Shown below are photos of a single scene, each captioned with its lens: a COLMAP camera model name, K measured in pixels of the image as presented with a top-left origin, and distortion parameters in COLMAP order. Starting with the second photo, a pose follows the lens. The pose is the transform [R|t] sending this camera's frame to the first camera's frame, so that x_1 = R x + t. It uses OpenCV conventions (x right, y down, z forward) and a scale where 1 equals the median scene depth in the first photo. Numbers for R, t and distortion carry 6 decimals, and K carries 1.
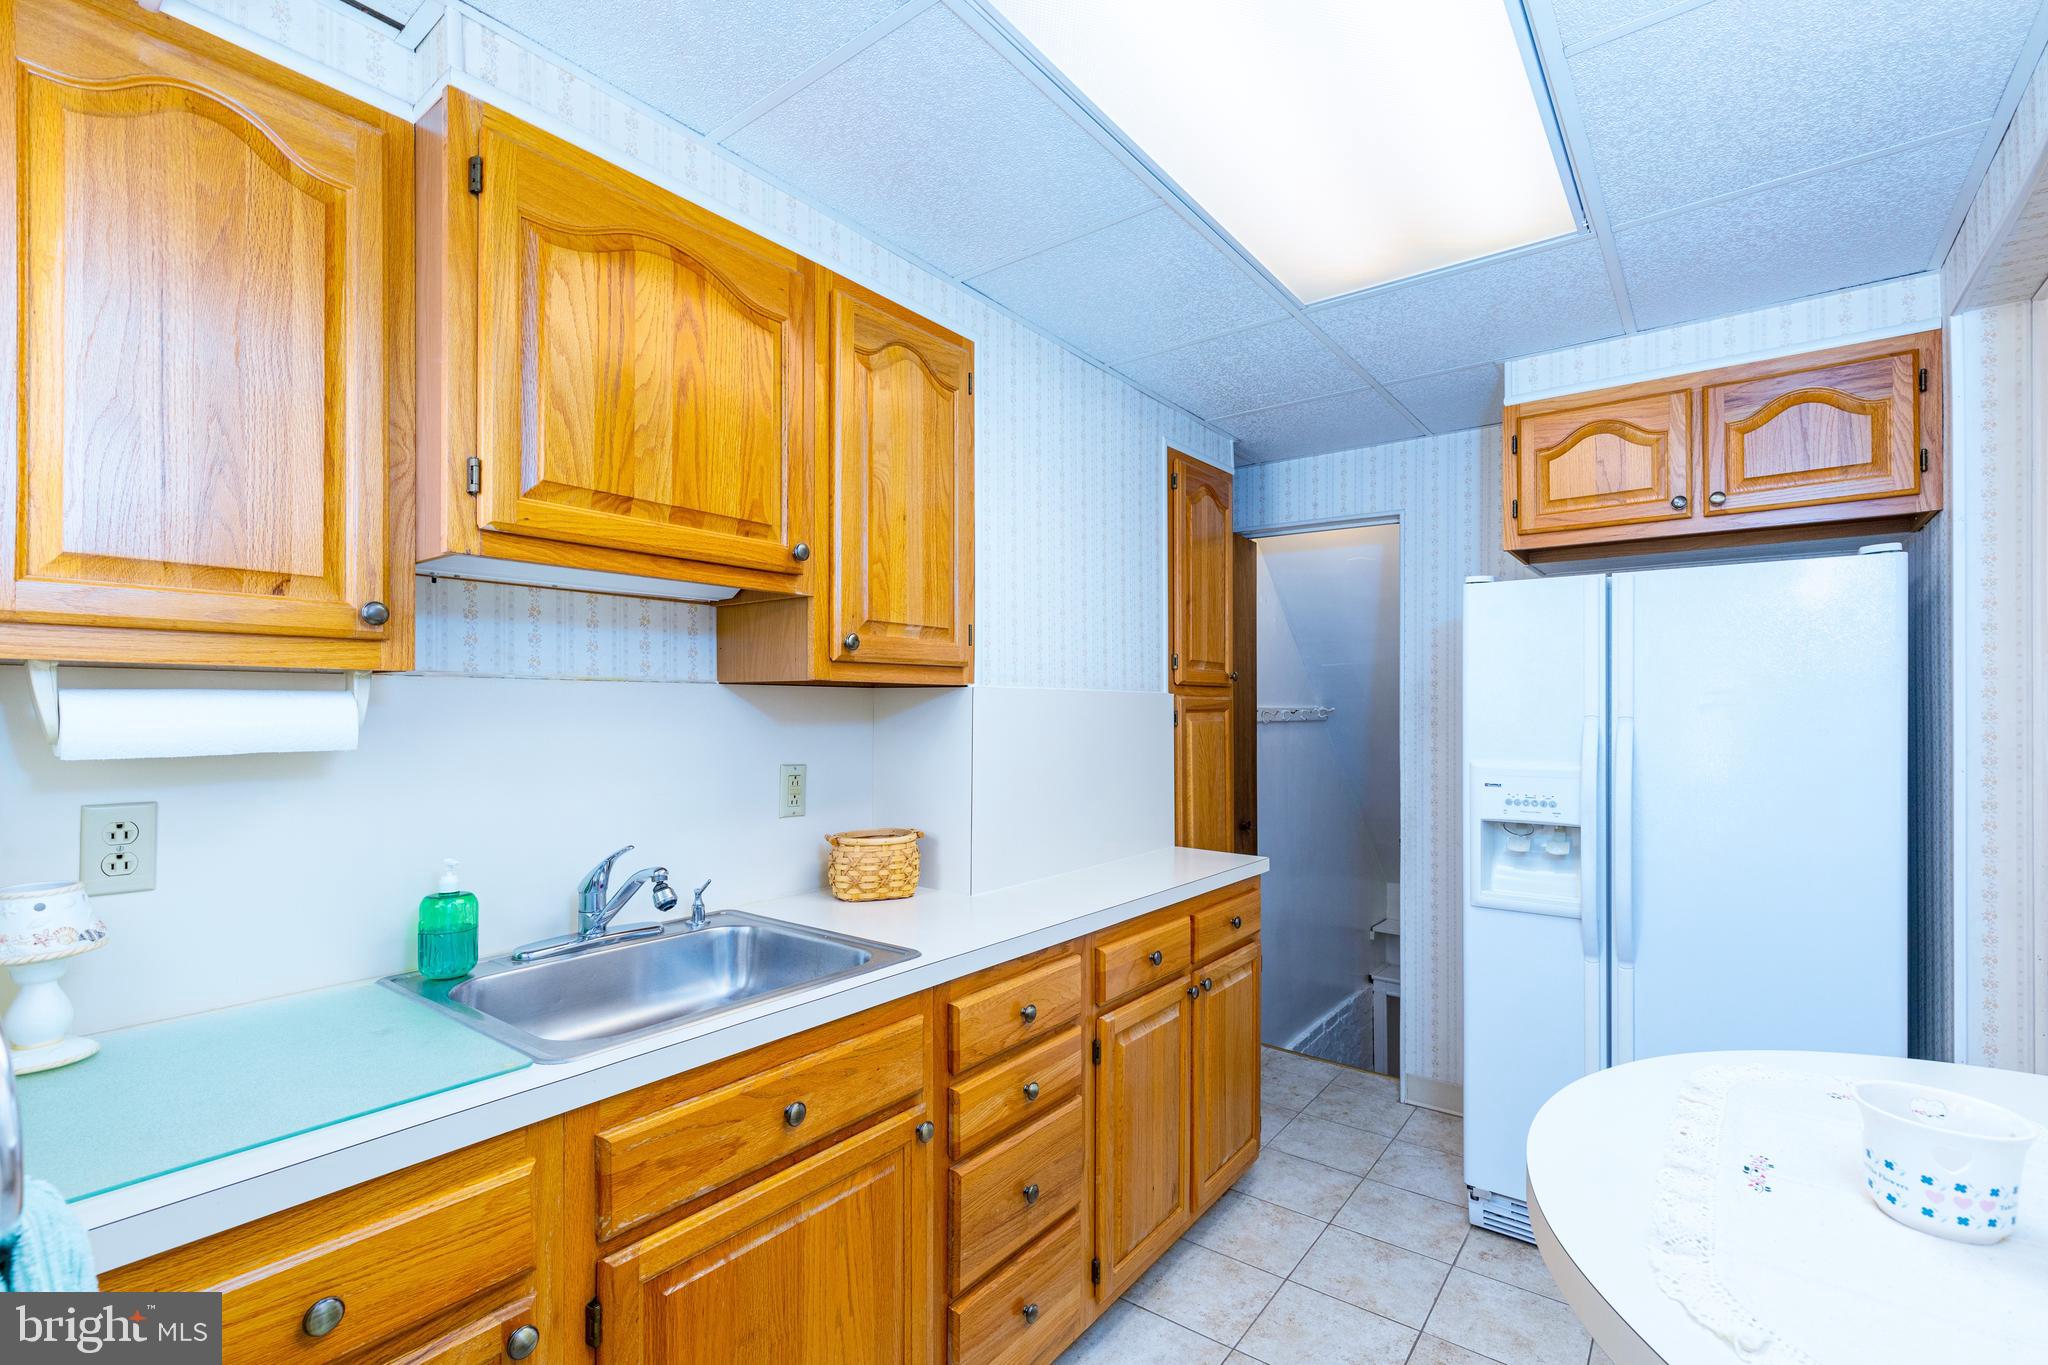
lens RADIAL K [[918.9, 0, 1027.6], [0, 918.9, 713.6], [0, 0, 1]] dist [-0.001736, -0.000206]
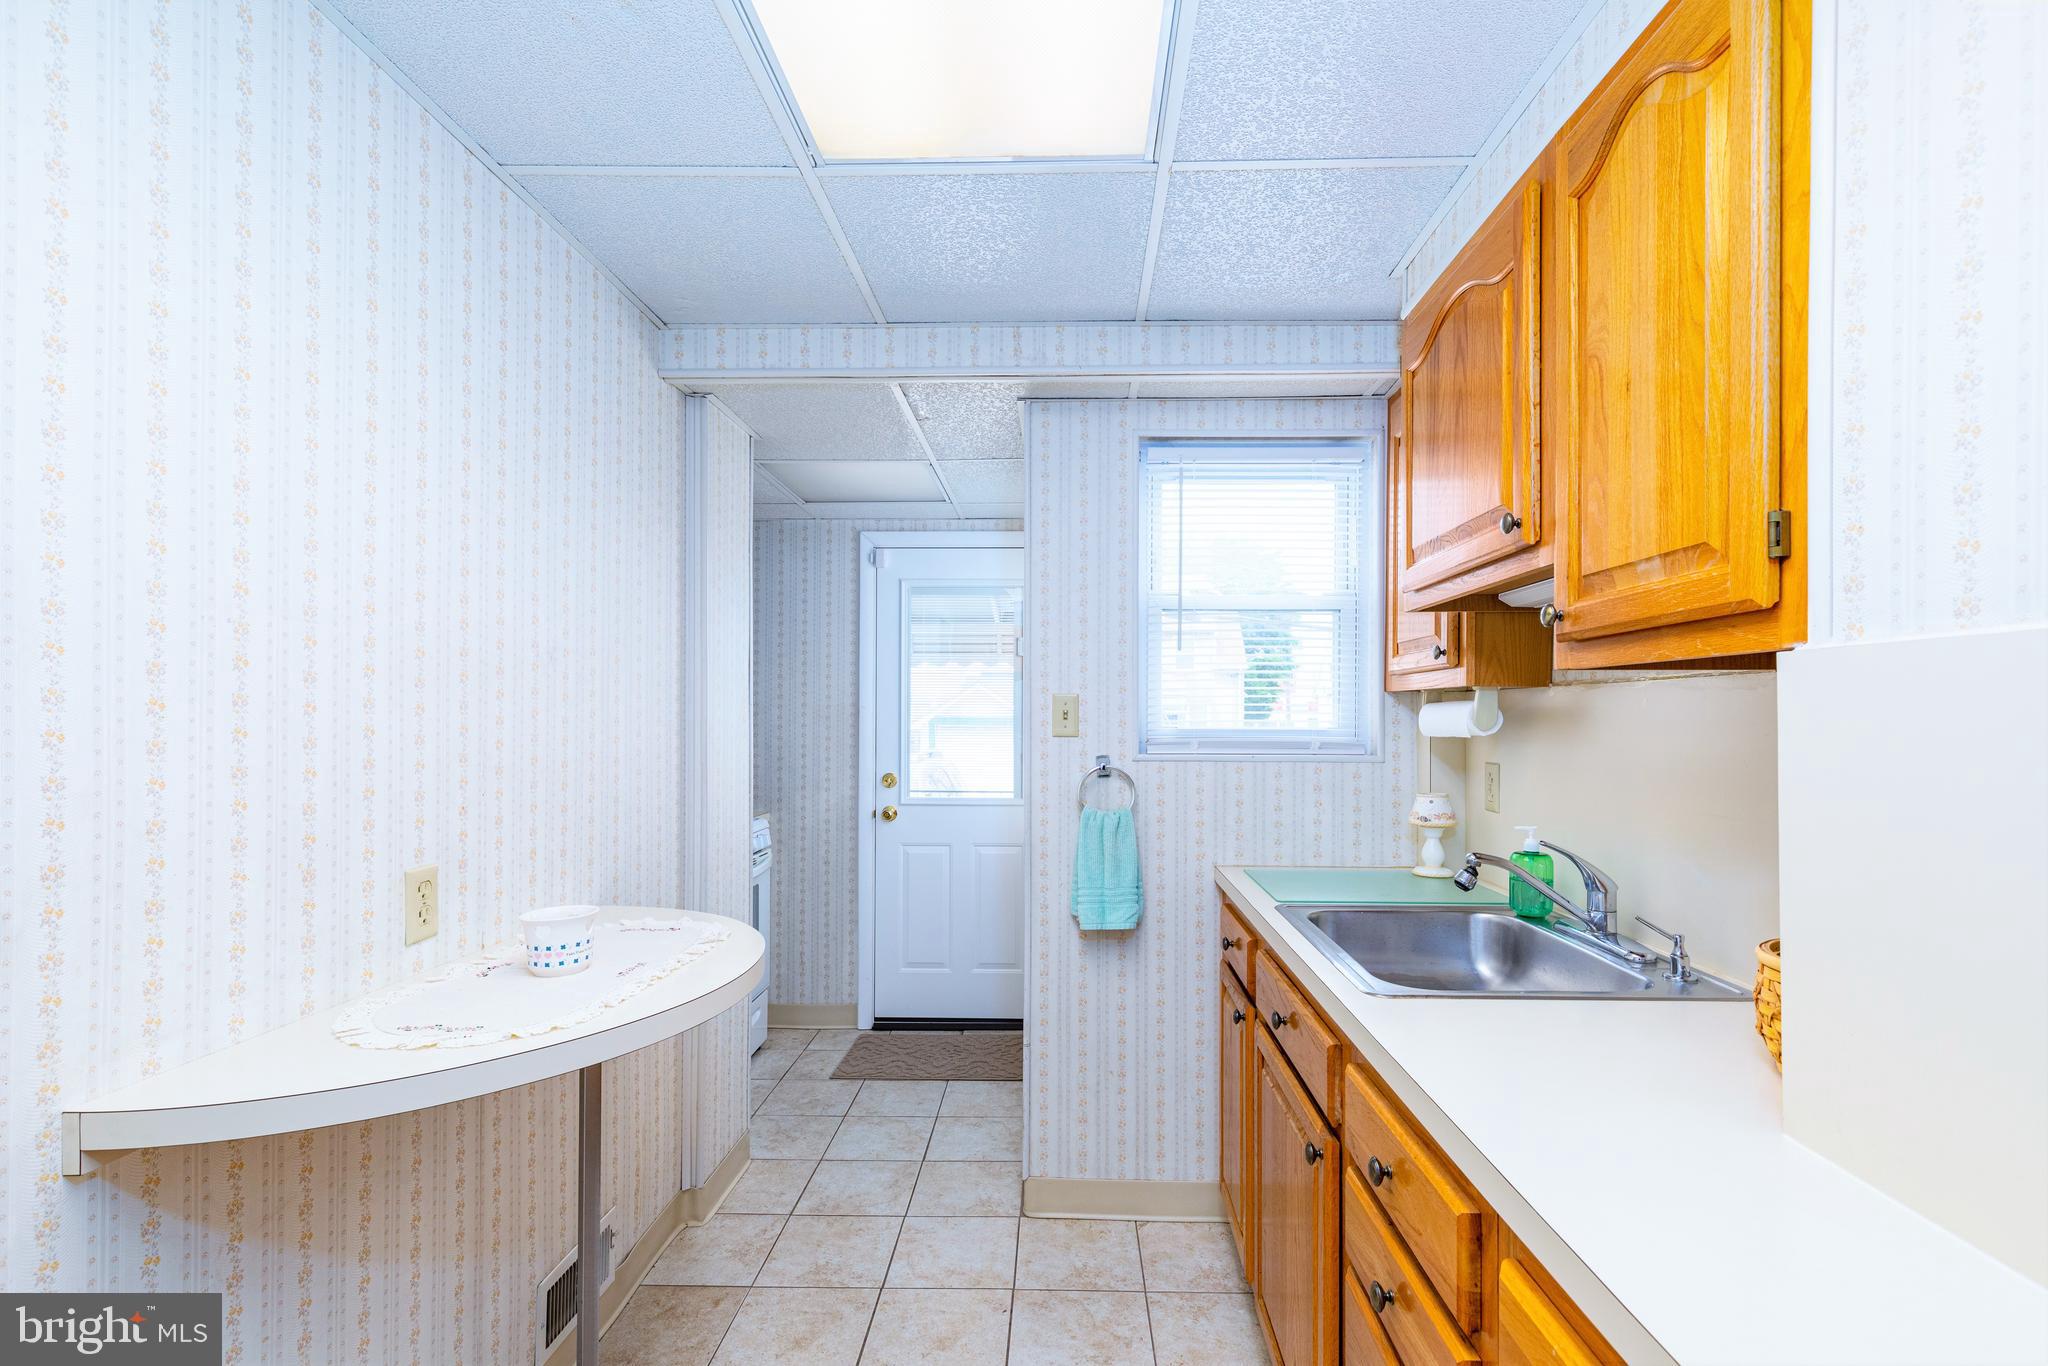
lens RADIAL K [[918.9, 0, 1027.6], [0, 918.9, 714.1], [0, 0, 1]] dist [-0.001736, -0.000206]
pose [[-0.823002, -0.001840, -0.568035, 0.510792], [-0.004905, 0.999980, 0.003867, 0.000944], [0.568017, 0.005969, -0.822995, 1.224067]]
